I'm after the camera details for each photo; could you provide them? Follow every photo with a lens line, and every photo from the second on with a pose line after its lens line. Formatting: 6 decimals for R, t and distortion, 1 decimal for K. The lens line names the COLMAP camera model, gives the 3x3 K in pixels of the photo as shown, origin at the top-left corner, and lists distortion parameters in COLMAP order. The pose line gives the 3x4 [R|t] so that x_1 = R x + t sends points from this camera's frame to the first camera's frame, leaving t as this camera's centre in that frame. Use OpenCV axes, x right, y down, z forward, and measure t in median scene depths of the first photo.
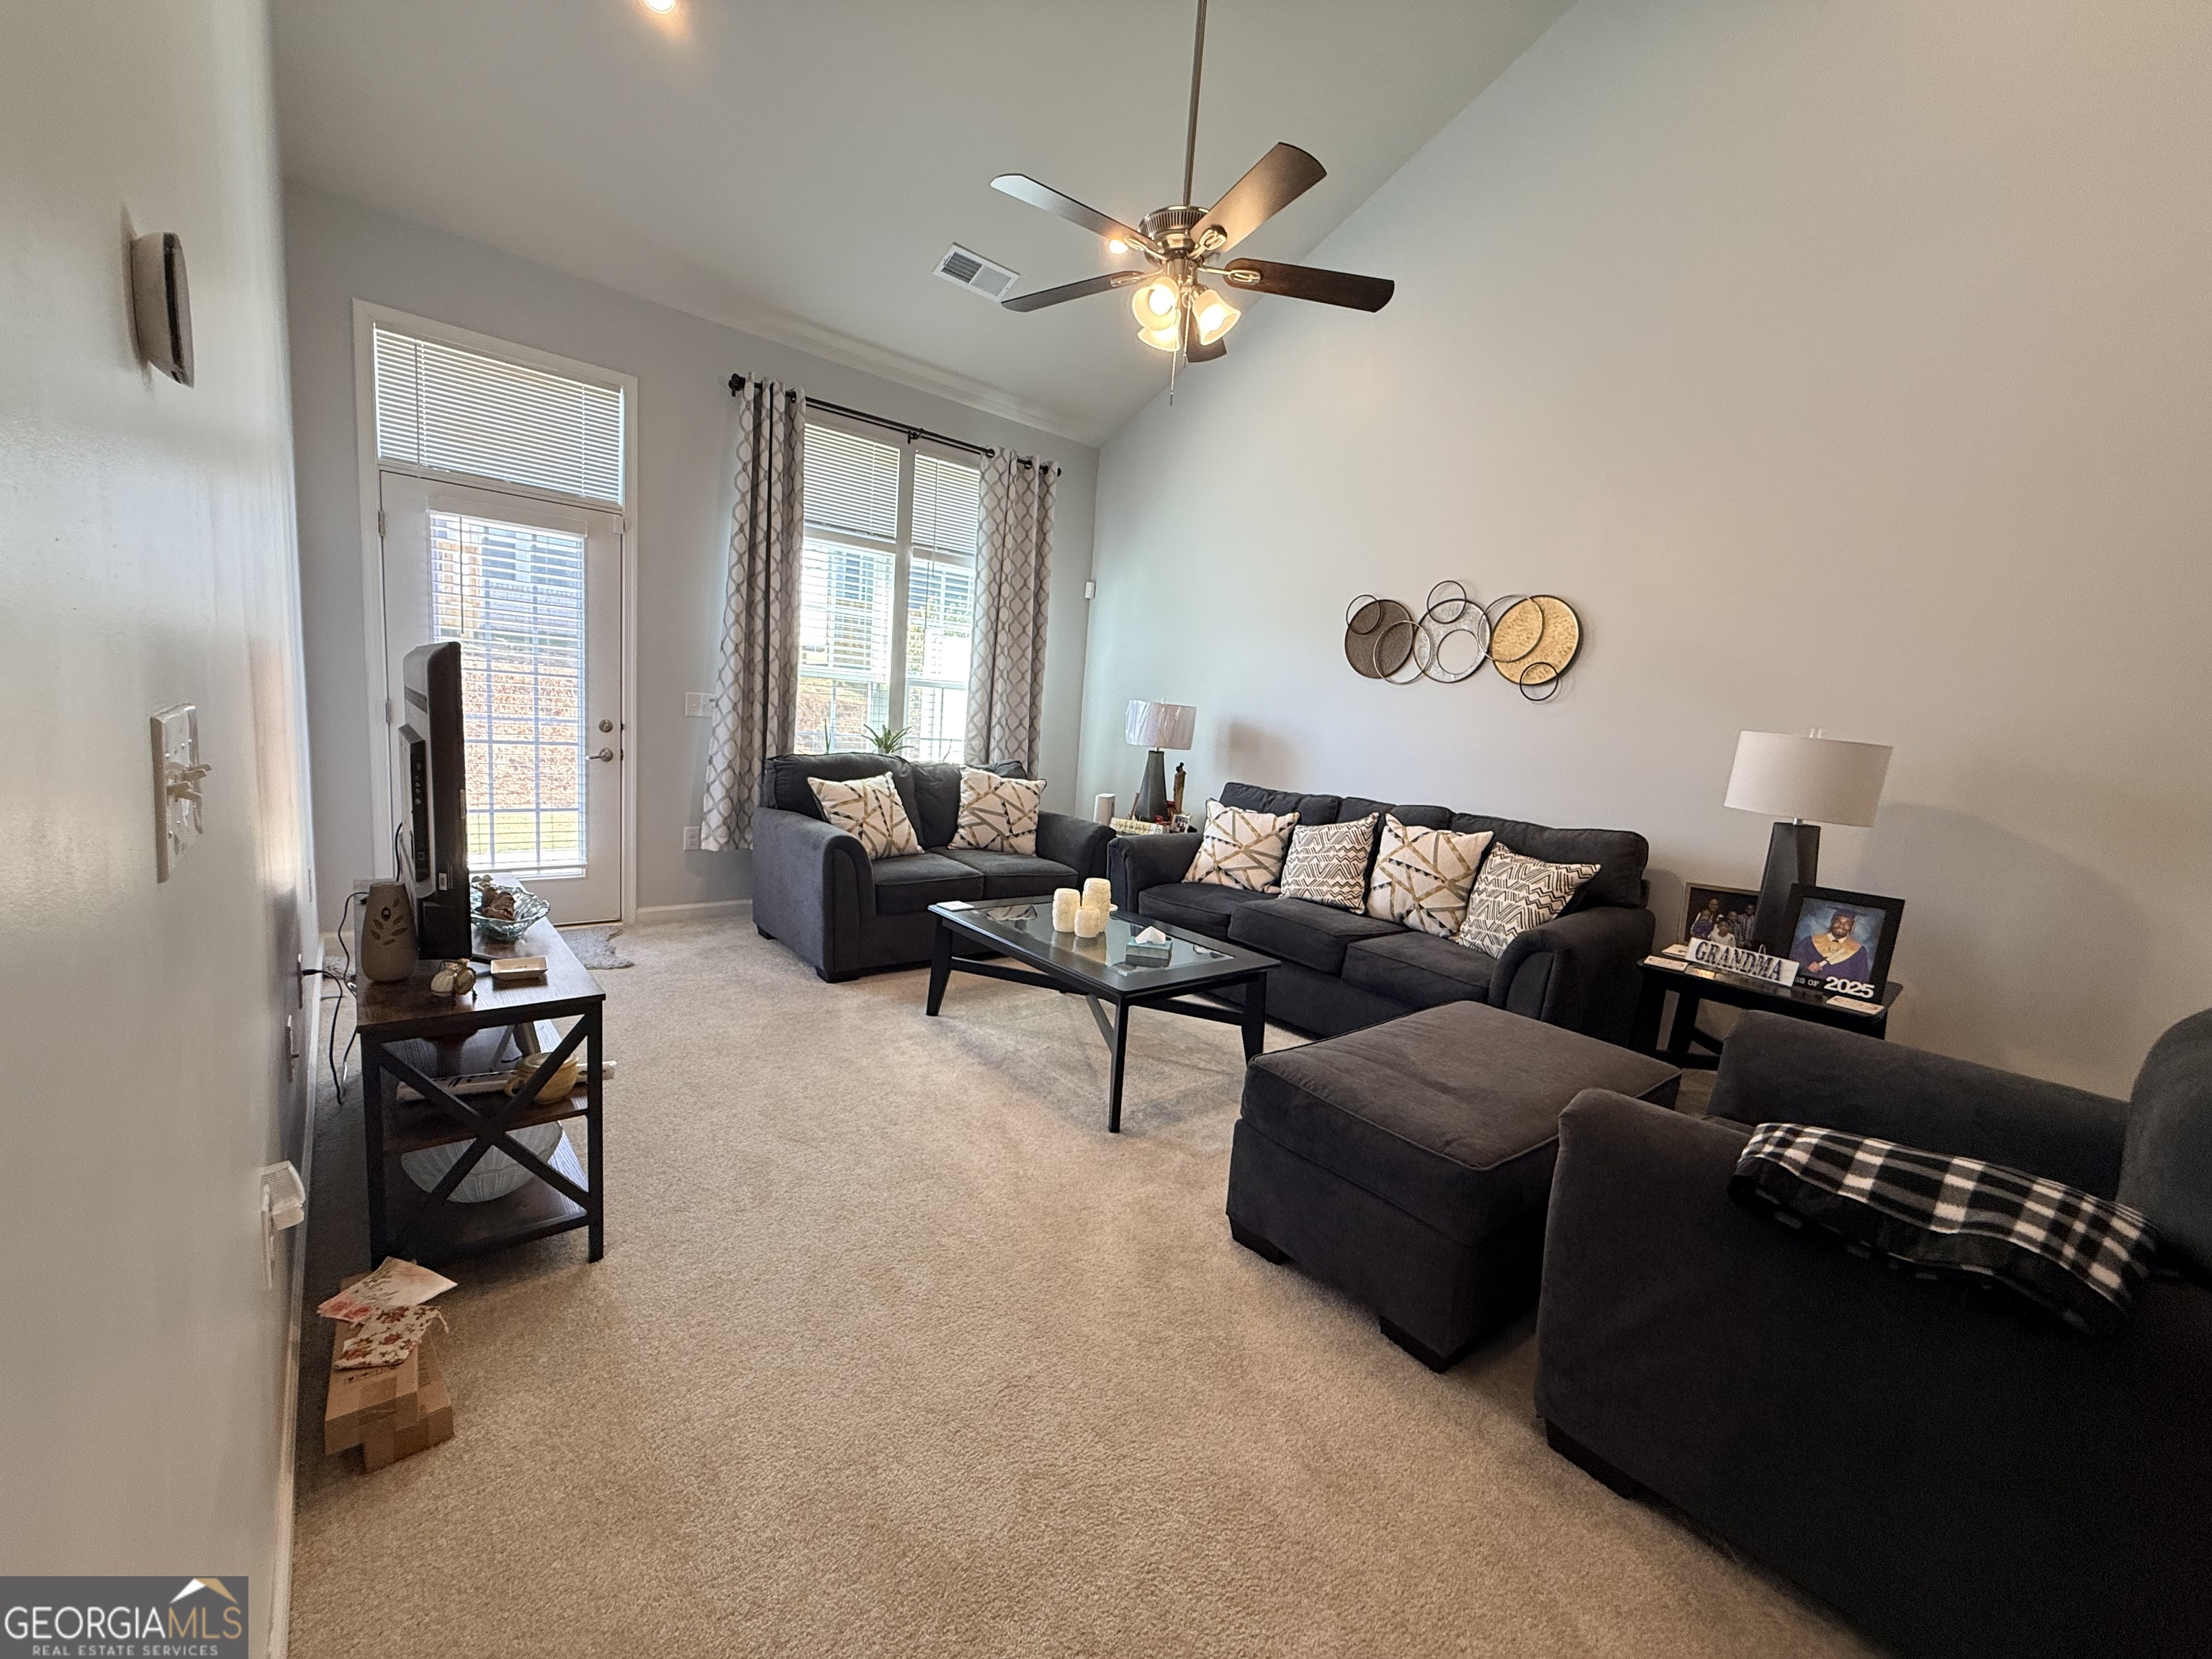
lens RADIAL K [[894.8, 0, 1102.2], [0, 894.8, 854.0], [0, 0, 1]] dist [0.000743, 0.000054]
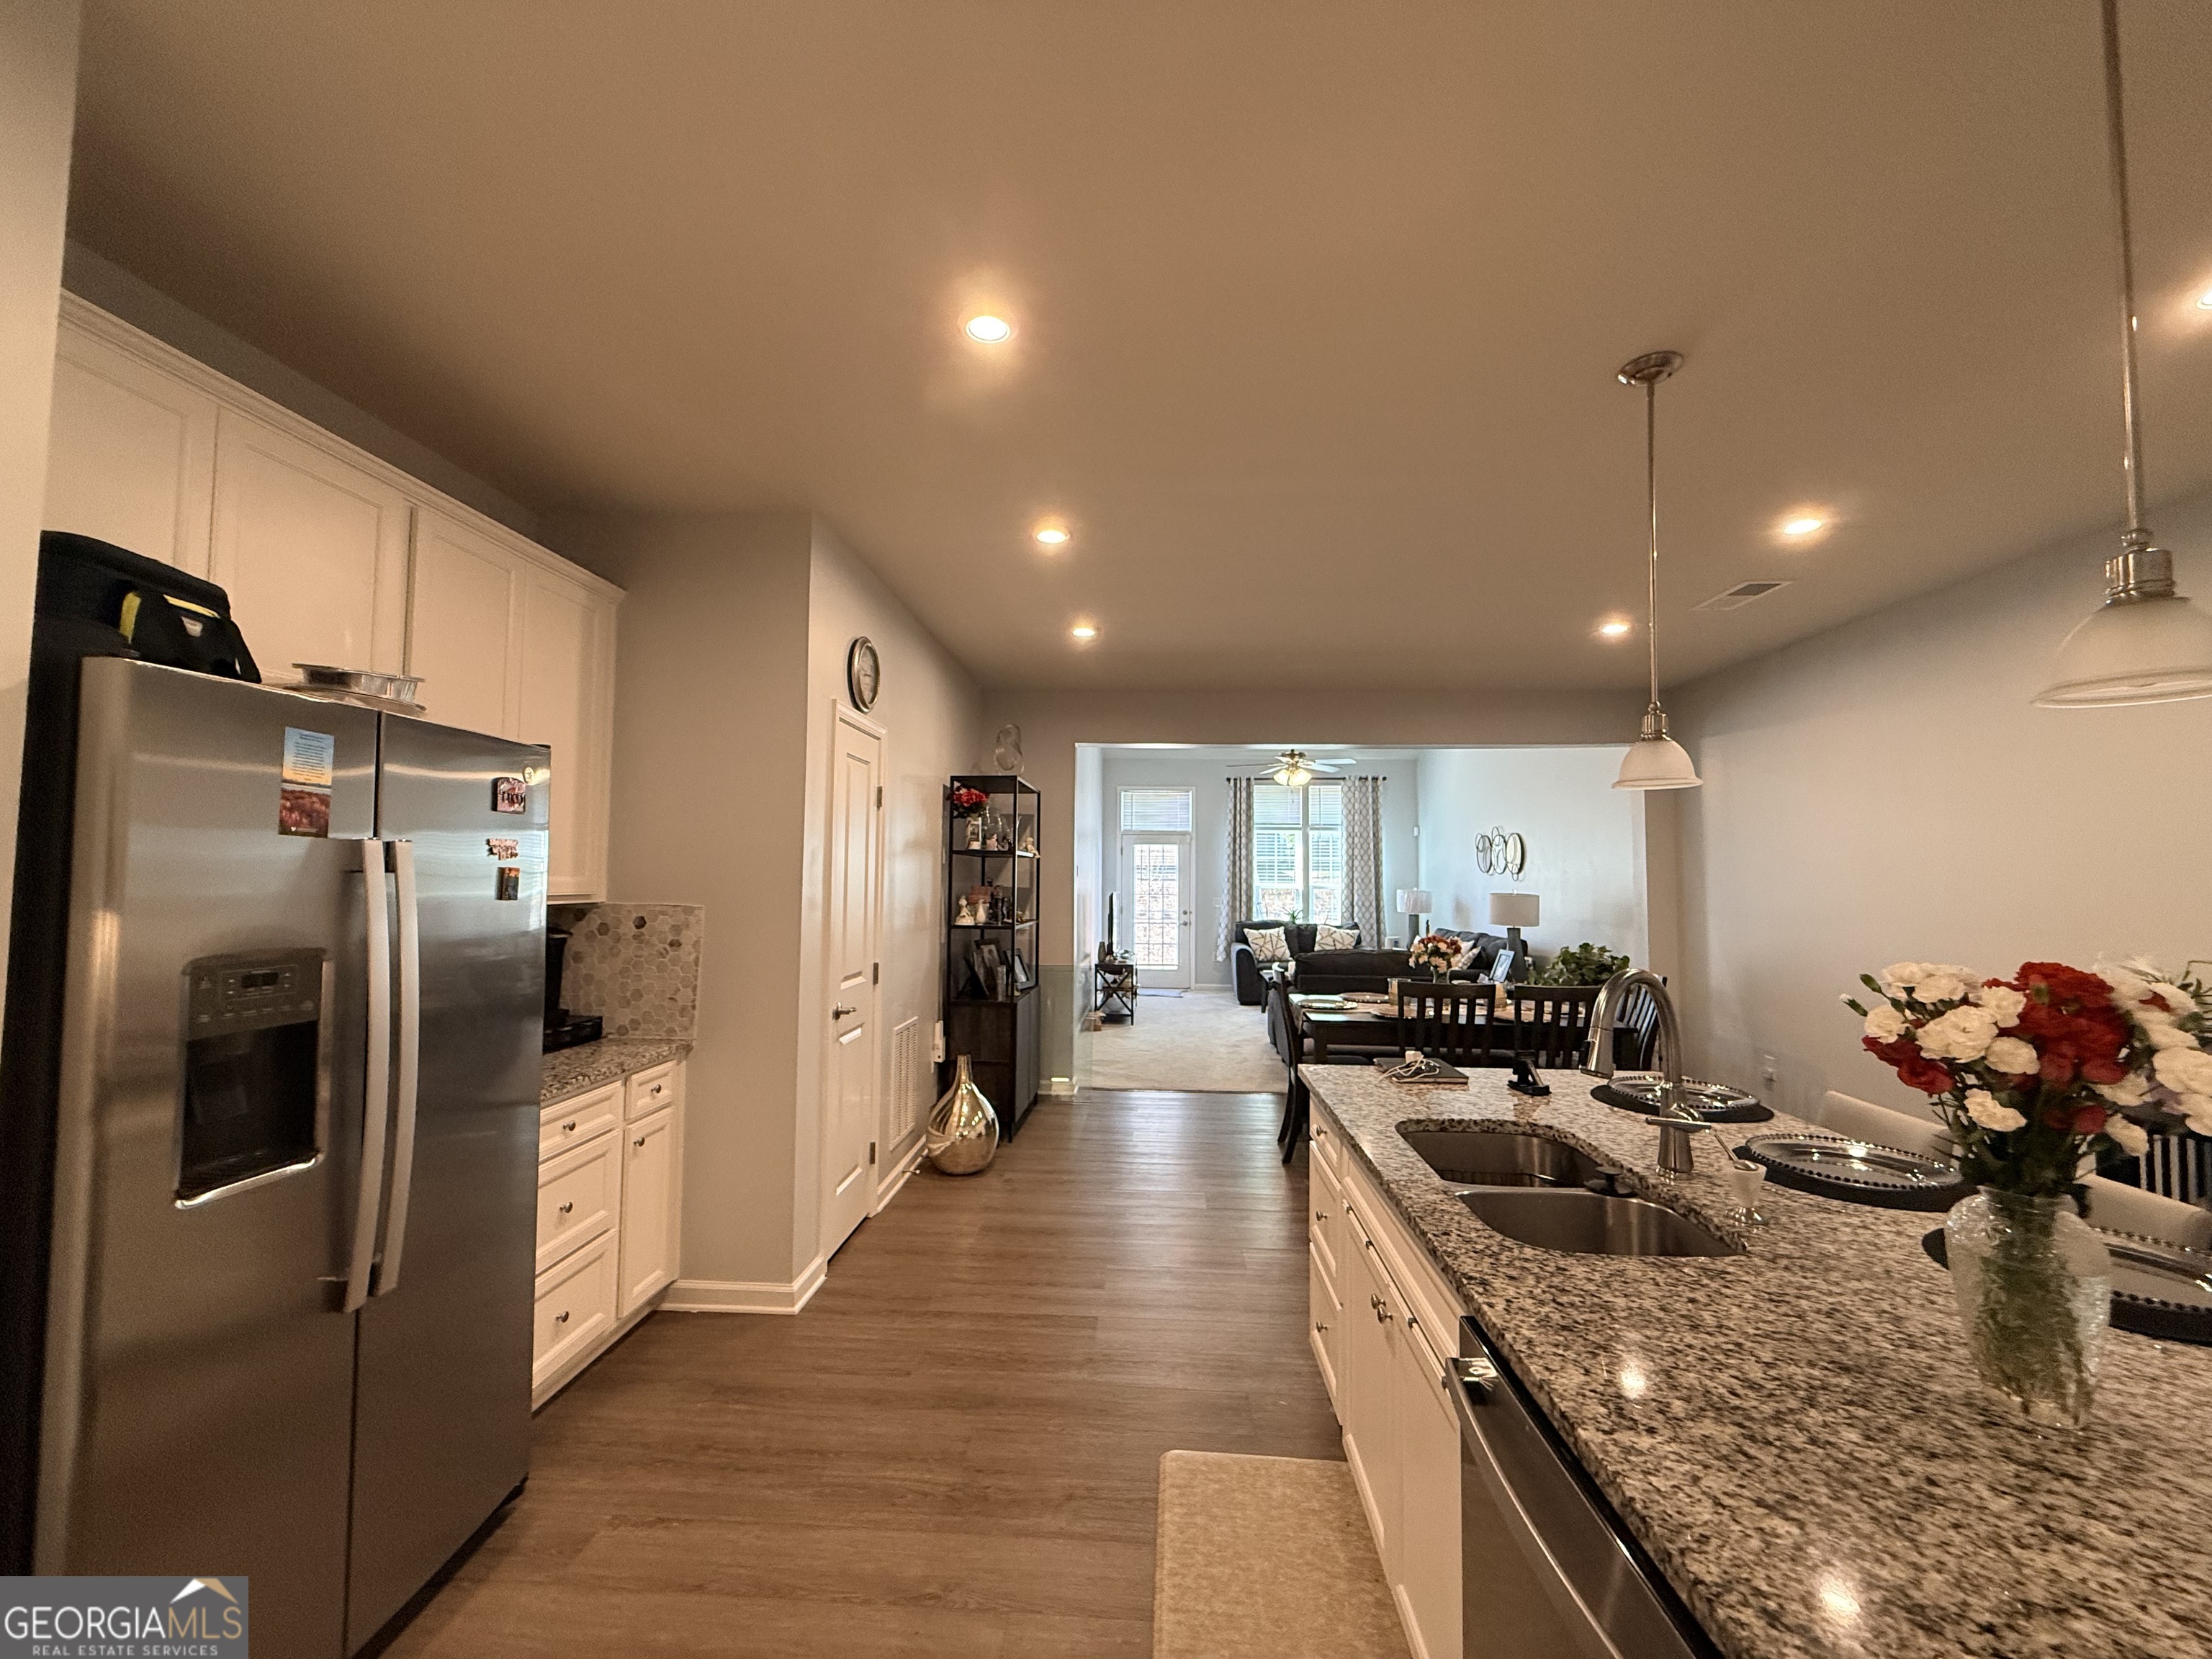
lens RADIAL K [[881.6, 0, 1106.0], [0, 881.6, 829.5], [0, 0, 1]] dist [0.000043, -0.000007]
pose [[0.720216, -0.110998, -0.684813, 1.044143], [-0.052339, 0.975611, -0.213177, 0.178067], [0.691773, 0.189376, 0.696841, -0.980754]]
